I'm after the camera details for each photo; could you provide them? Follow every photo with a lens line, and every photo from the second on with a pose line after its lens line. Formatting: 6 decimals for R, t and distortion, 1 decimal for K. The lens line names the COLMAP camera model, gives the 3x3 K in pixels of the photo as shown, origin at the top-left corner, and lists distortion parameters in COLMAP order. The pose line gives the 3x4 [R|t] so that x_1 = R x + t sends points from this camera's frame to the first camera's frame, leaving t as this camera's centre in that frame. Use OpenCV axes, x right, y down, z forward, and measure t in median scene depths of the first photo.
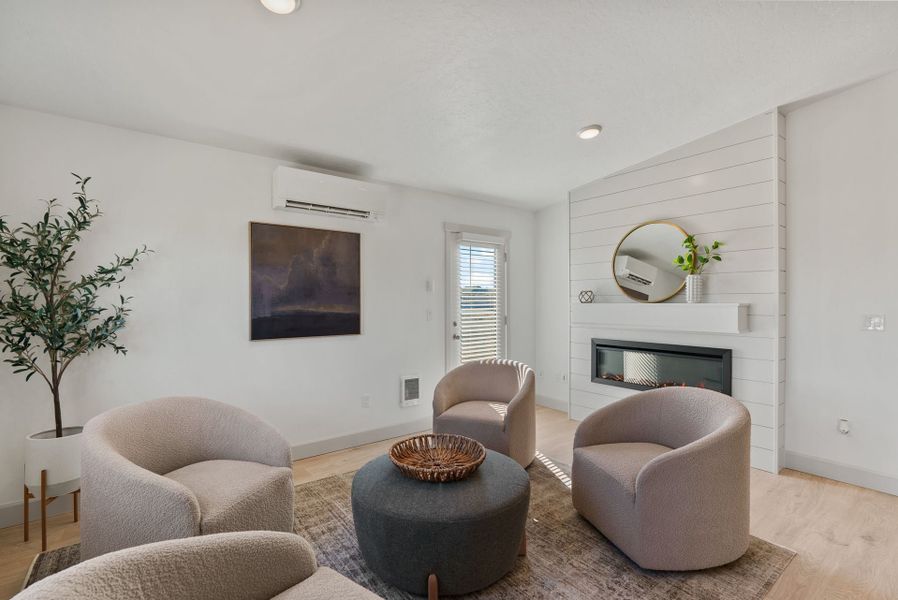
lens RADIAL K [[401.5, 0, 448.5], [0, 401.5, 302.3], [0, 0, 1]] dist [0.000560, 0.000934]
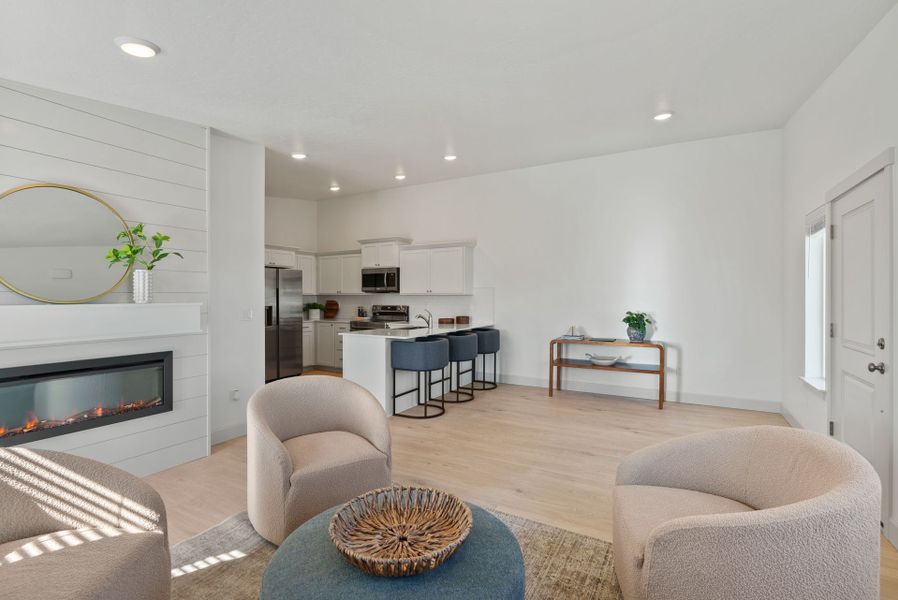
lens RADIAL K [[412.4, 0, 447.7], [0, 412.4, 299.5], [0, 0, 1]] dist [-0.002530, 0.000697]
pose [[-0.369796, 0.003552, 0.929106, -0.472524], [0.017296, 0.999846, 0.003061, 0.003531], [-0.928952, 0.017202, -0.369801, 0.777442]]
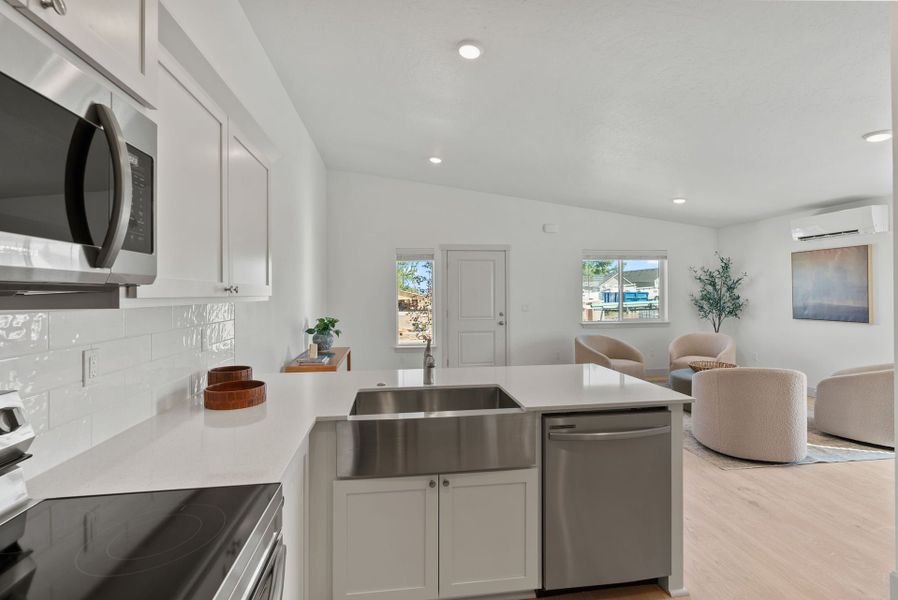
lens RADIAL K [[401.5, 0, 447.1], [0, 401.5, 295.0], [0, 0, 1]] dist [0.000560, 0.000934]
pose [[-0.514356, 0.012094, -0.857491, 1.799270], [-0.000170, 0.999899, 0.014204, -0.034259], [0.857577, 0.007451, -0.514302, 0.590916]]
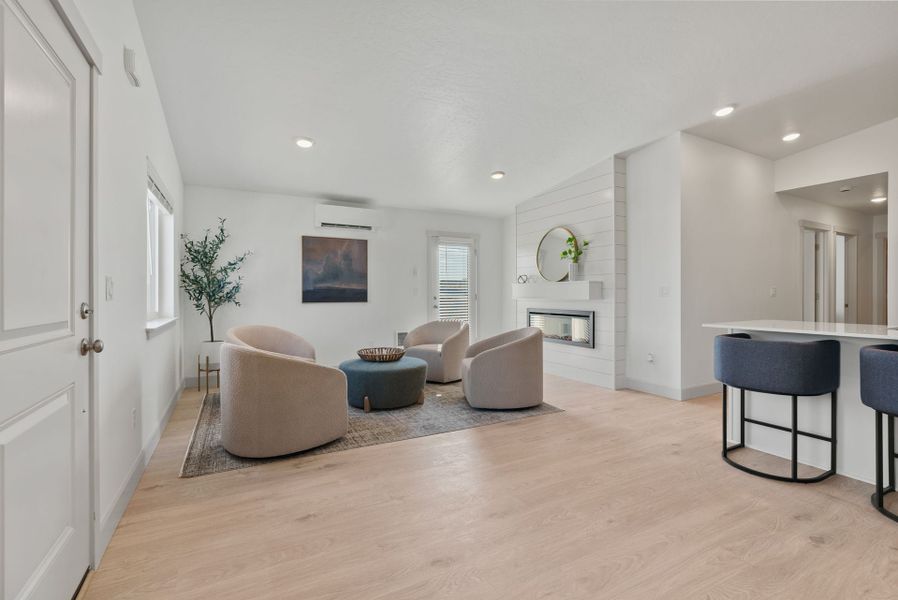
lens RADIAL K [[401.5, 0, 452.0], [0, 401.5, 293.0], [0, 0, 1]] dist [0.000560, 0.000934]
pose [[0.987105, -0.000095, -0.160077, 0.431635], [-0.001063, 0.999974, -0.007152, 0.062006], [0.160074, 0.007230, 0.987079, -0.625255]]
